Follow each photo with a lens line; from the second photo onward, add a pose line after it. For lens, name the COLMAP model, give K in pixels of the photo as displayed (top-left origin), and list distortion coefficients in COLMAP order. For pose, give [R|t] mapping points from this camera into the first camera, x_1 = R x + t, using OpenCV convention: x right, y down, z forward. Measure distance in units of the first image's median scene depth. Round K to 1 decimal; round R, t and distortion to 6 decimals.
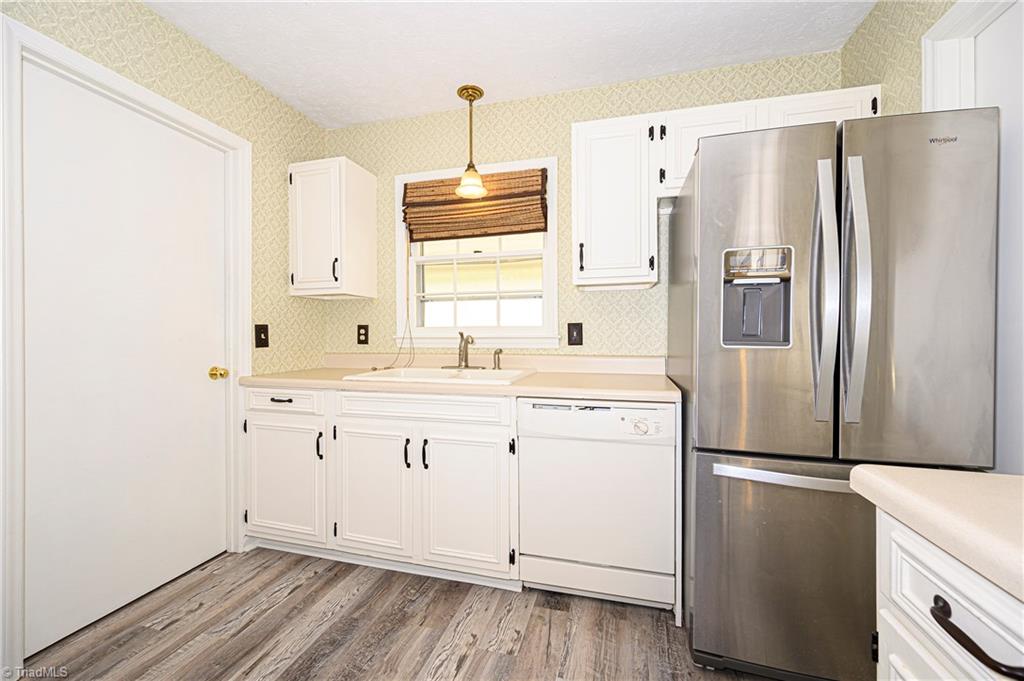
lens RADIAL K [[407.5, 0, 511.1], [0, 407.5, 340.3], [0, 0, 1]] dist [-0.000322, 0.000574]
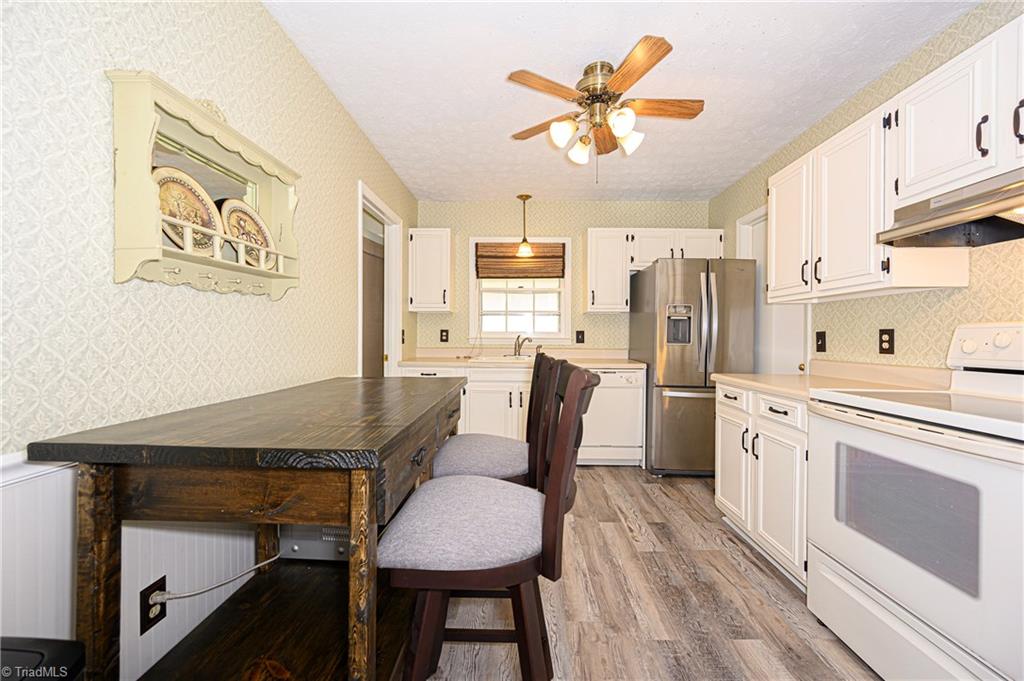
lens RADIAL K [[407.5, 0, 511.2], [0, 407.5, 338.3], [0, 0, 1]] dist [-0.000322, 0.000574]
pose [[0.972852, 0.006653, 0.231331, -0.547479], [-0.007347, 0.999971, 0.002139, -0.010267], [-0.231310, -0.003781, 0.972873, -0.670579]]
